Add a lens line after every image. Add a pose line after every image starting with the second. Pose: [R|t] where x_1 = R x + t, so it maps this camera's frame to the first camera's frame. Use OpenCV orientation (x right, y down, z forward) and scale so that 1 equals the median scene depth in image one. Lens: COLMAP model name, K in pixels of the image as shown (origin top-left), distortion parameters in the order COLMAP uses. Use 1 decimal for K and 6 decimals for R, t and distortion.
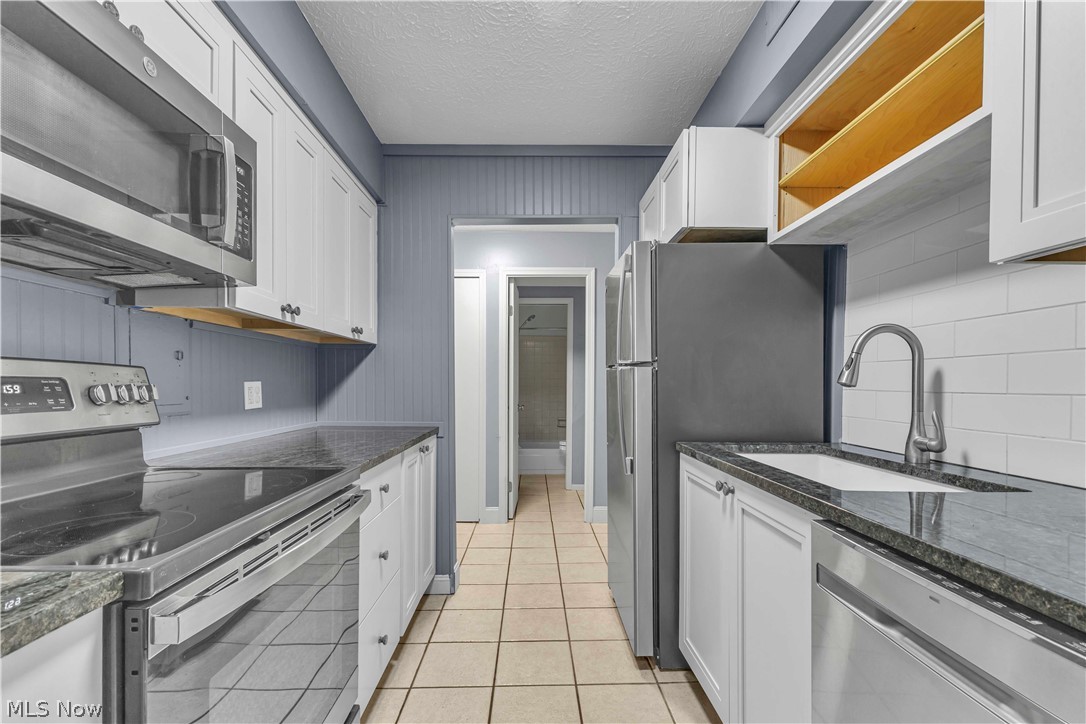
lens RADIAL K [[474.8, 0, 561.6], [0, 474.8, 387.3], [0, 0, 1]] dist [0.007514, -0.000281]
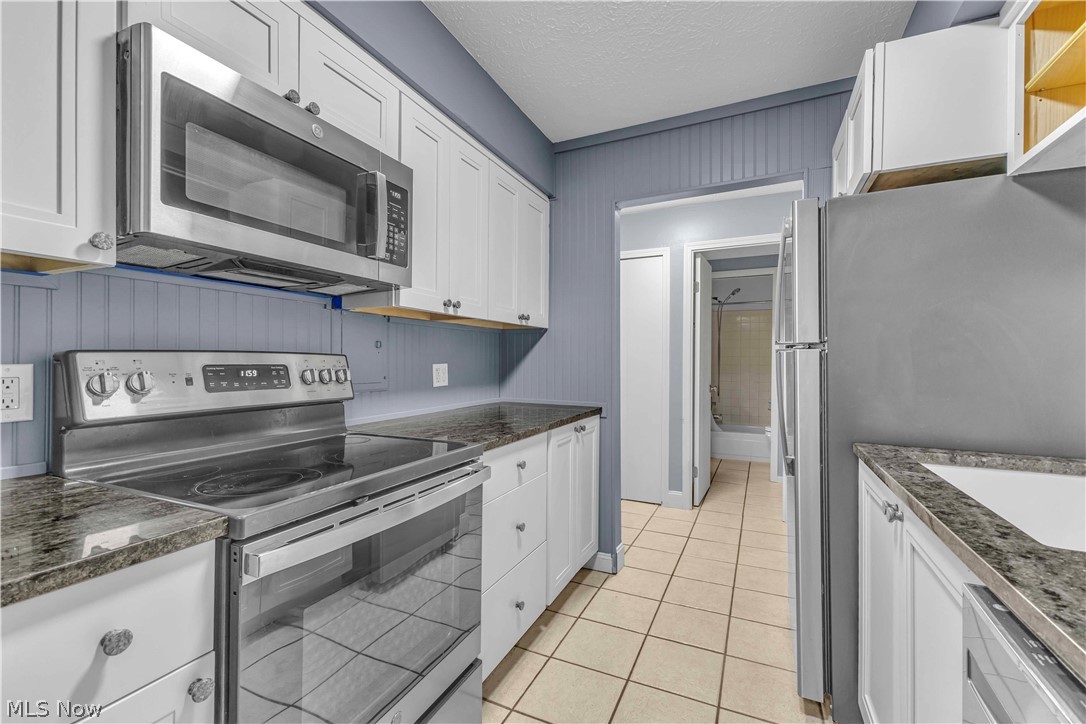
lens RADIAL K [[474.8, 0, 565.0], [0, 474.8, 357.8], [0, 0, 1]] dist [0.007514, -0.000281]
pose [[0.894817, 0.001720, -0.446430, 0.163365], [-0.006095, 0.999946, -0.008364, -0.017990], [0.446392, 0.010205, 0.894779, 0.063409]]
